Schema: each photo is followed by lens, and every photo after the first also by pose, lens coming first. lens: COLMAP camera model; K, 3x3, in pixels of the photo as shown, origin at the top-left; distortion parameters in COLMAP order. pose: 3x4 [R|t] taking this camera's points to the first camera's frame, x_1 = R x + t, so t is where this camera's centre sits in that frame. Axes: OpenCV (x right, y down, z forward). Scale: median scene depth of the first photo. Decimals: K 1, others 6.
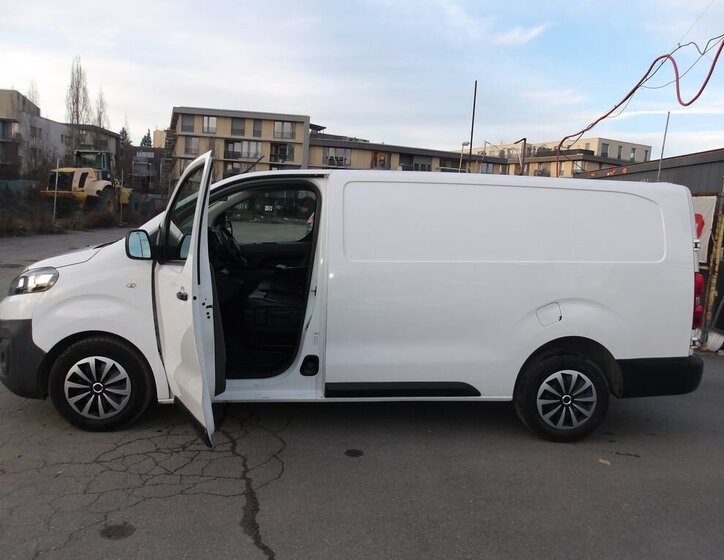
lens RADIAL K [[630.1, 0, 357.3], [0, 630.1, 286.6], [0, 0, 1]] dist [-0.016380, 0.010898]
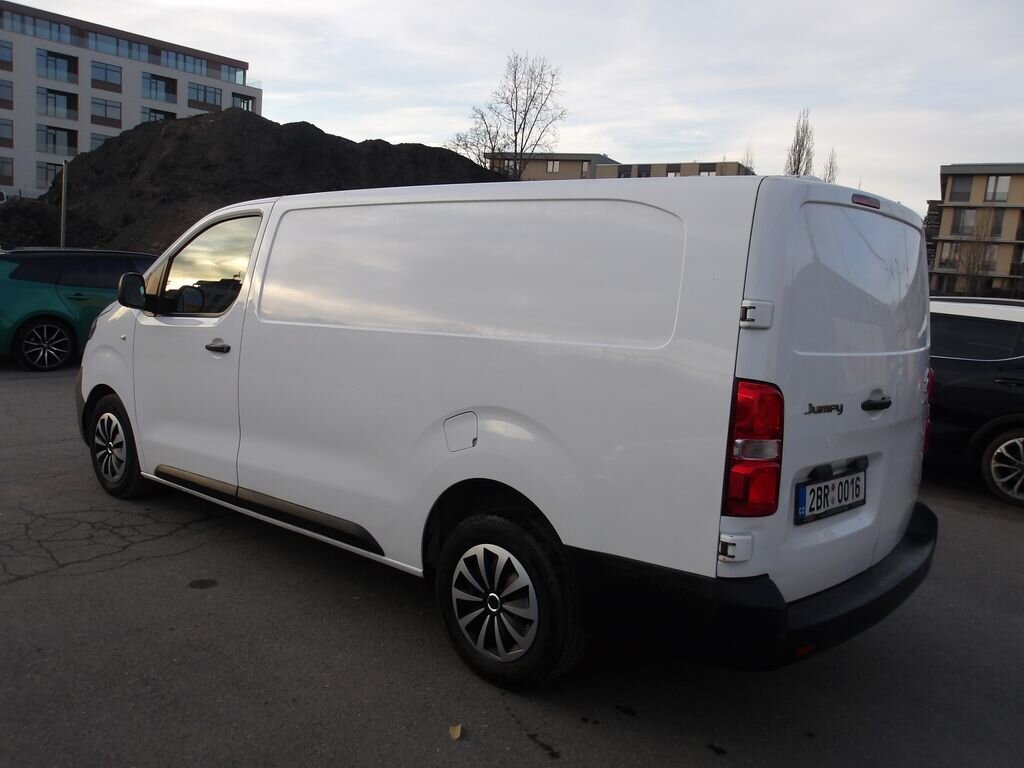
lens RADIAL K [[874.0, 0, 513.7], [0, 874.0, 402.6], [0, 0, 1]] dist [-0.027575, 0.000012]
pose [[0.696559, 0.097522, -0.710842, 0.848979], [-0.117460, 0.992853, 0.021112, -0.002255], [0.707820, 0.068789, 0.703035, 0.491947]]
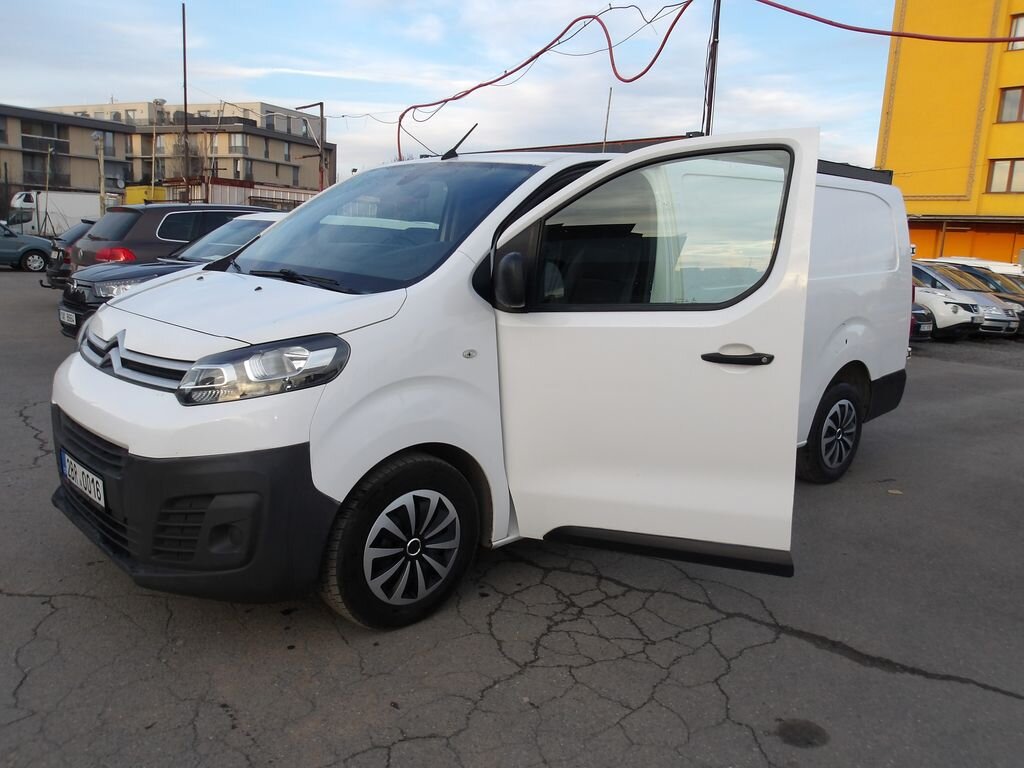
lens RADIAL K [[866.1, 0, 512.0], [0, 866.1, 384.0], [0, 0, 1]] dist [-0.005077, 0.013937]
pose [[0.785025, -0.124824, 0.606757, -0.743988], [0.072611, 0.991278, 0.109984, -0.053636], [-0.615193, -0.042283, 0.787242, 0.340765]]
